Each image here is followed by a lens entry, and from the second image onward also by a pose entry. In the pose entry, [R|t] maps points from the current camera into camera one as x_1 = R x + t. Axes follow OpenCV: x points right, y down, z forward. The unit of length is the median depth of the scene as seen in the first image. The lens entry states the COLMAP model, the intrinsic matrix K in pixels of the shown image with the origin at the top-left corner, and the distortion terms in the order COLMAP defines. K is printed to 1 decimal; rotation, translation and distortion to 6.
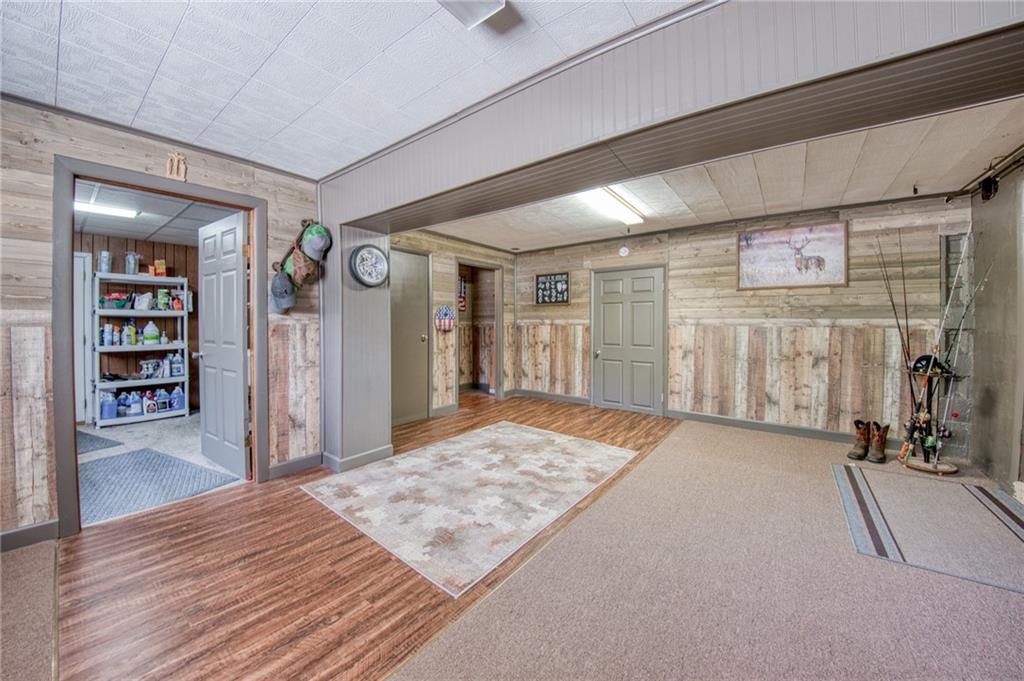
lens RADIAL K [[366.0, 0, 502.4], [0, 366.0, 326.7], [0, 0, 1]] dist [0.017149, -0.024250]
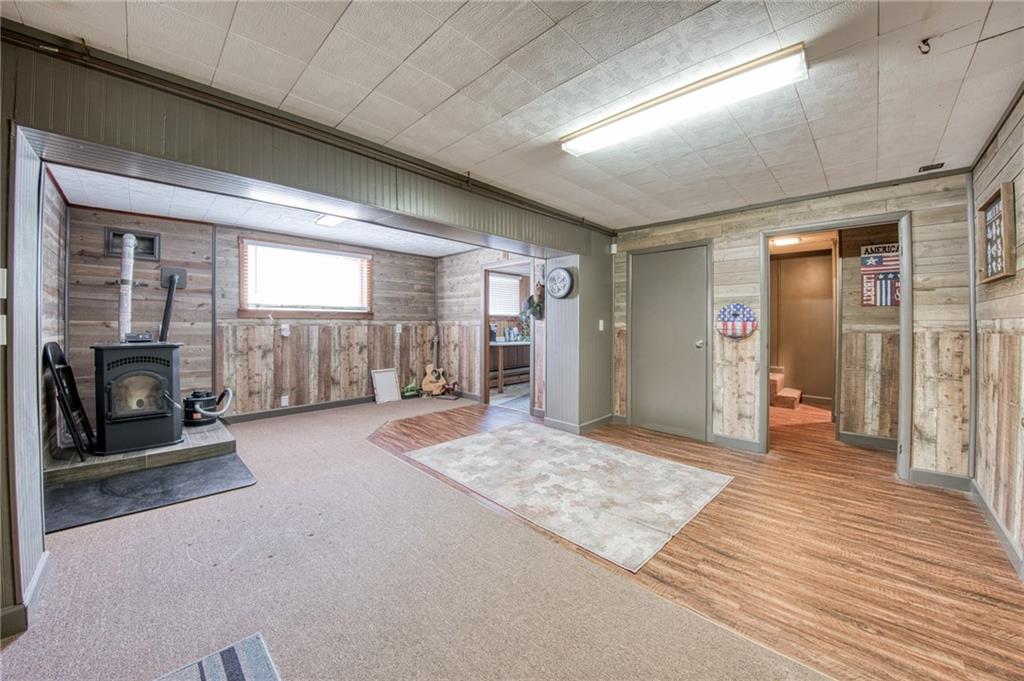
lens RADIAL K [[373.3, 0, 503.8], [0, 373.3, 318.7], [0, 0, 1]] dist [-0.009459, -0.000289]
pose [[-0.131390, -0.019875, -0.991131, 0.869004], [-0.014098, 0.999735, -0.018179, -0.007330], [0.991230, 0.011584, -0.131636, 0.822557]]
